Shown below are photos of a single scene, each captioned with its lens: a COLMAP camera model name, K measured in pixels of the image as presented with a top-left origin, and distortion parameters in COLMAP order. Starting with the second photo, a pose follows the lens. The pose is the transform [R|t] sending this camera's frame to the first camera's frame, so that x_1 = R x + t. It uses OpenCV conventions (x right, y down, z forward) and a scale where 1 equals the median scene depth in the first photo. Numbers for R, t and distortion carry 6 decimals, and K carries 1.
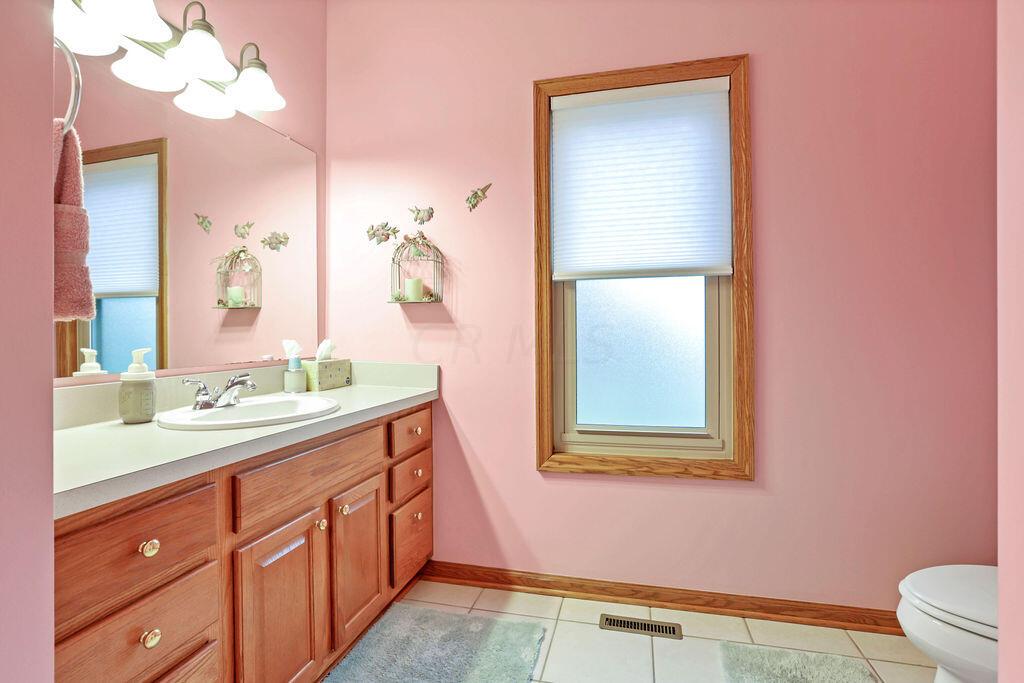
lens RADIAL K [[486.5, 0, 520.1], [0, 486.5, 323.0], [0, 0, 1]] dist [-0.060094, 0.026109]
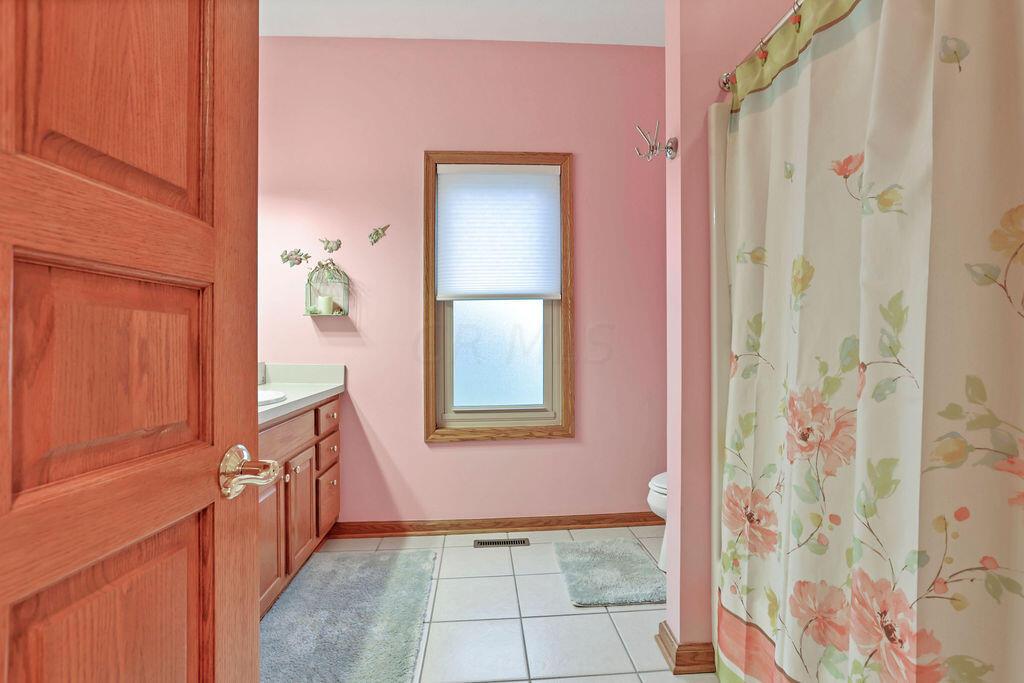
lens RADIAL K [[486.5, 0, 520.1], [0, 486.5, 323.0], [0, 0, 1]] dist [-0.060094, 0.026109]
pose [[0.950026, 0.006453, 0.312103, -0.136387], [-0.003599, 0.999946, -0.009719, -0.012936], [-0.312149, 0.008110, 0.949999, -0.360323]]
